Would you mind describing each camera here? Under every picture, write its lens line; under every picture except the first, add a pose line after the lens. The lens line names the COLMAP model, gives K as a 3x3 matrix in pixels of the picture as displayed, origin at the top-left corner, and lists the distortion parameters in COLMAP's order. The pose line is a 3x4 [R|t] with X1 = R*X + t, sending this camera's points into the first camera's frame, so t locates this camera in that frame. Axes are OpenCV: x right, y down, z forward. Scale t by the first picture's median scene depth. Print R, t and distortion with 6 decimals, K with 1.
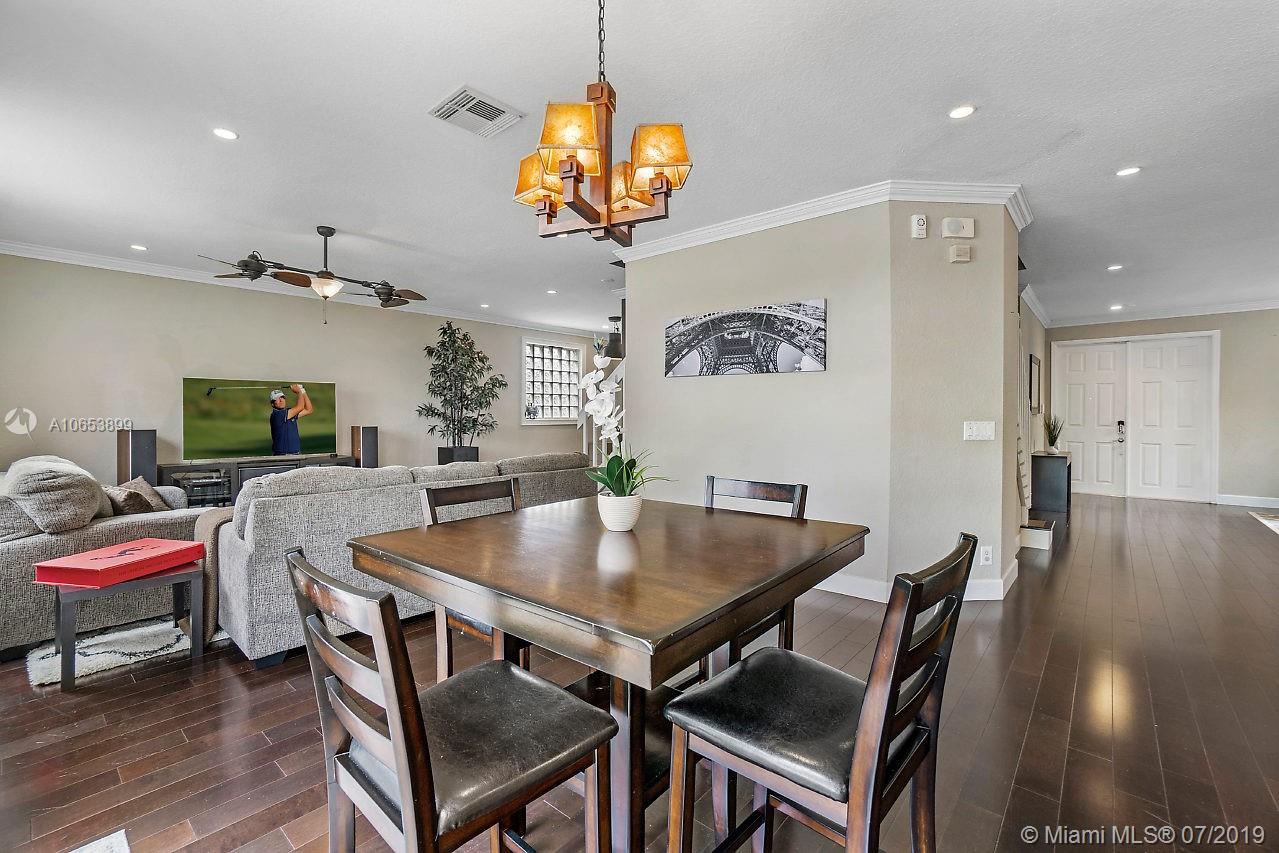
lens RADIAL K [[562.1, 0, 640.7], [0, 562.1, 417.3], [0, 0, 1]] dist [-0.008728, 0.006023]
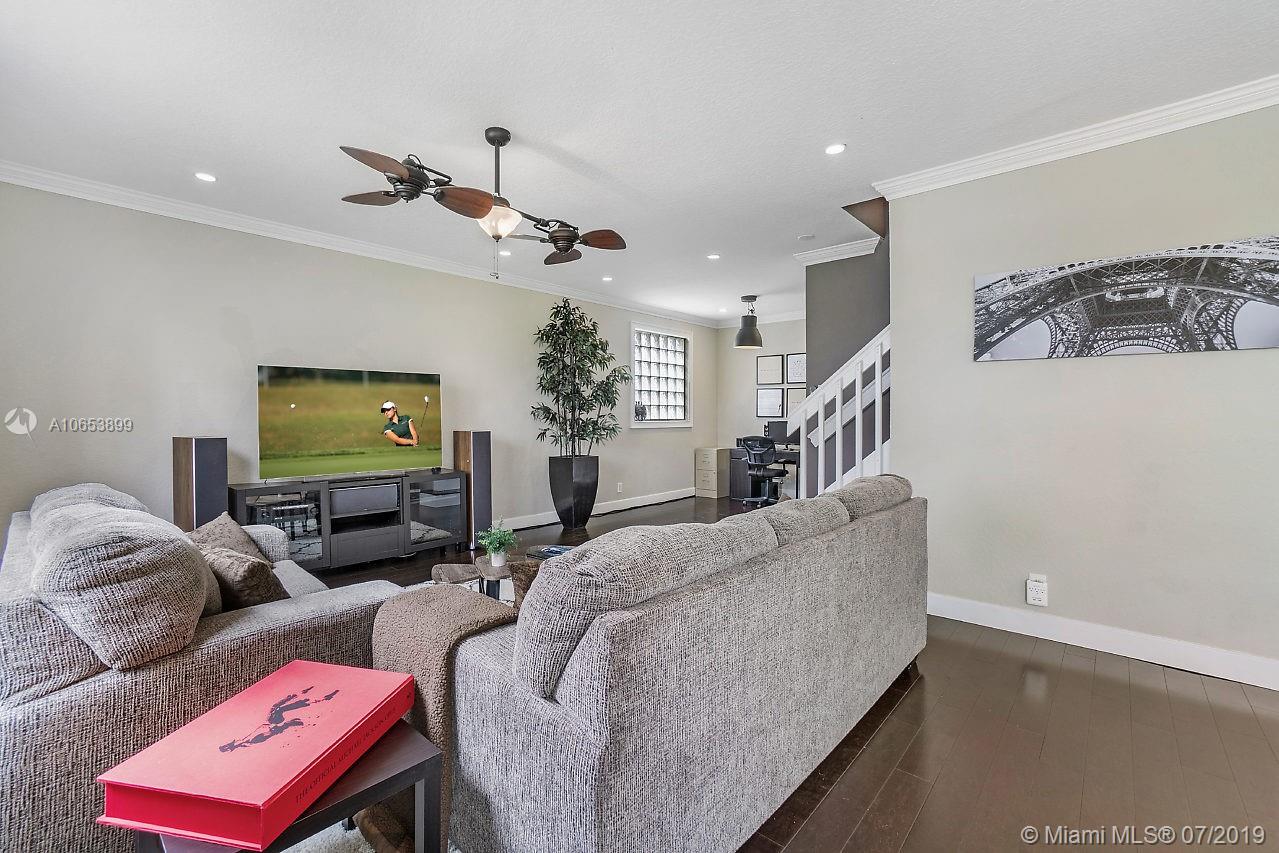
lens RADIAL K [[562.1, 0, 633.4], [0, 562.1, 423.5], [0, 0, 1]] dist [-0.008728, 0.006023]
pose [[0.999931, -0.000072, -0.011725, -0.382770], [0.000197, 0.999944, 0.010608, -0.004124], [0.011723, -0.010609, 0.999875, 0.331753]]
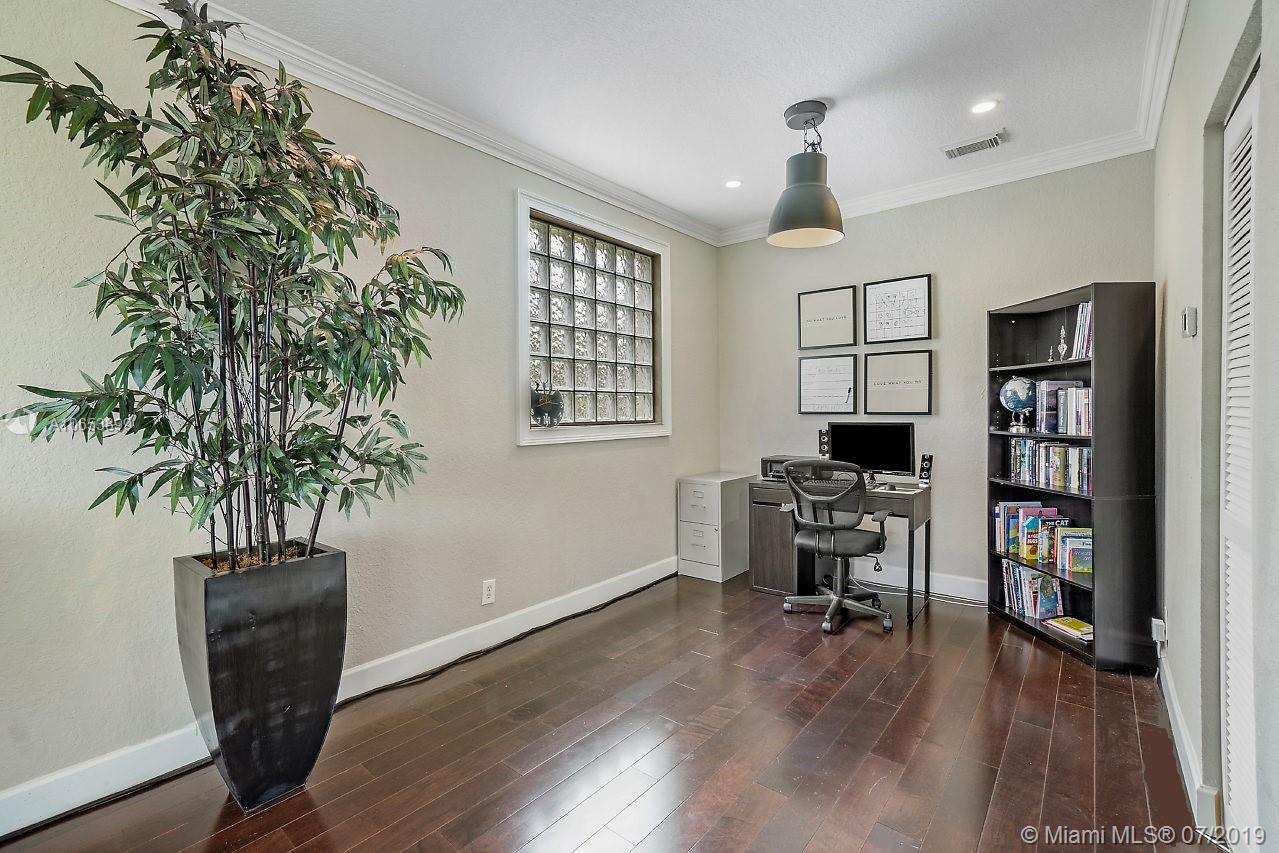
lens RADIAL K [[562.1, 0, 636.2], [0, 562.1, 425.5], [0, 0, 1]] dist [-0.008728, 0.006023]
pose [[0.999866, -0.012877, 0.010088, -0.276244], [0.012697, 0.999763, 0.017684, -0.007729], [-0.010313, -0.017554, 0.999793, 1.265212]]
